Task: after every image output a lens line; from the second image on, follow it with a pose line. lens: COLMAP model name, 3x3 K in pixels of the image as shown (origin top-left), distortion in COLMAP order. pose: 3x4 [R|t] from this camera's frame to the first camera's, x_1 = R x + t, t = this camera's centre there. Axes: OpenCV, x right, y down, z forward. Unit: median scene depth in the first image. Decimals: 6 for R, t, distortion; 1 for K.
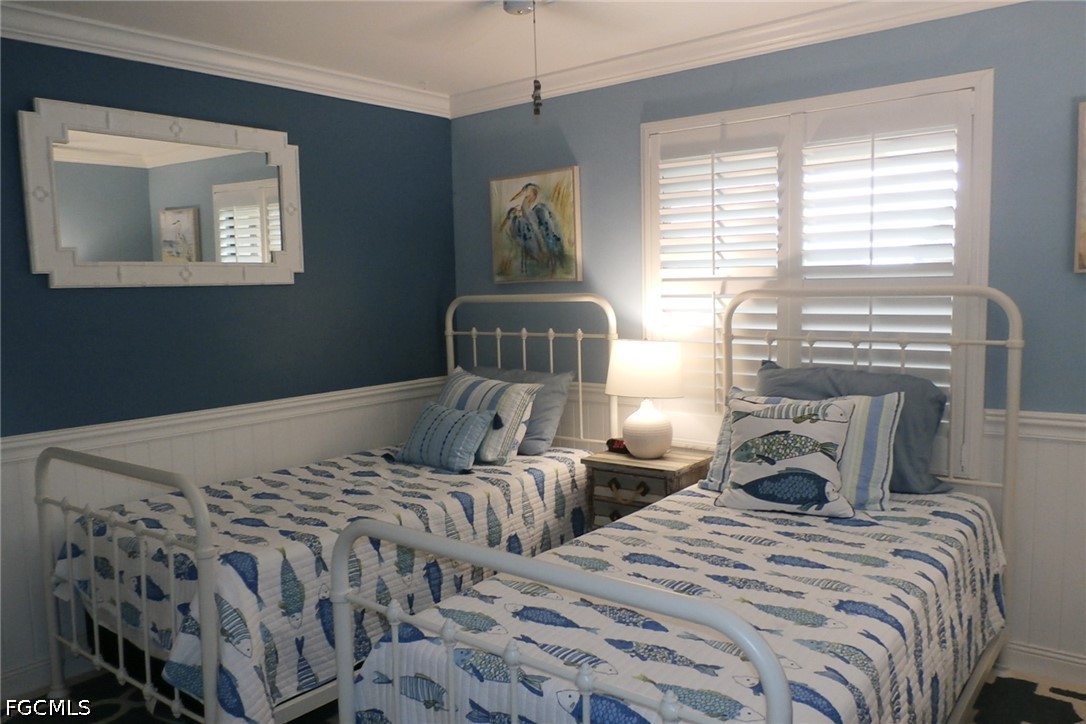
lens RADIAL K [[815.9, 0, 543.9], [0, 815.9, 360.5], [0, 0, 1]] dist [-0.028551, -0.003941]
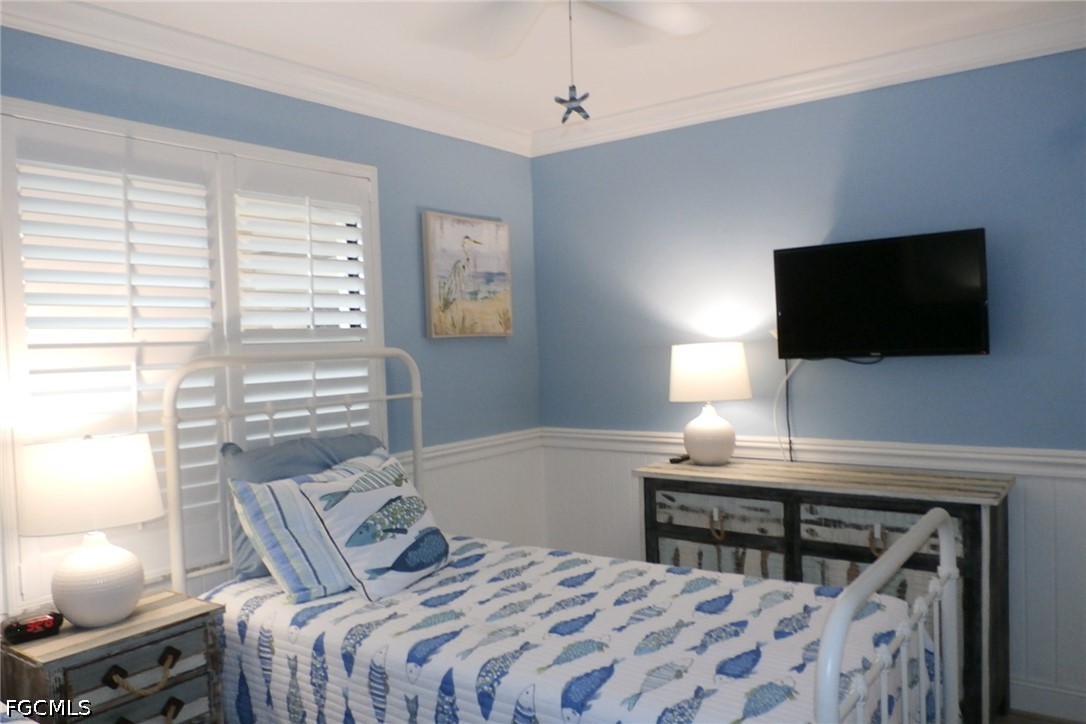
lens RADIAL K [[815.9, 0, 543.7], [0, 815.9, 362.7], [0, 0, 1]] dist [-0.028551, -0.003941]
pose [[-0.034577, -0.000646, 0.999402, -0.632838], [0.131307, 0.991328, 0.005183, -0.048710], [-0.990739, 0.131408, -0.034192, 0.811829]]
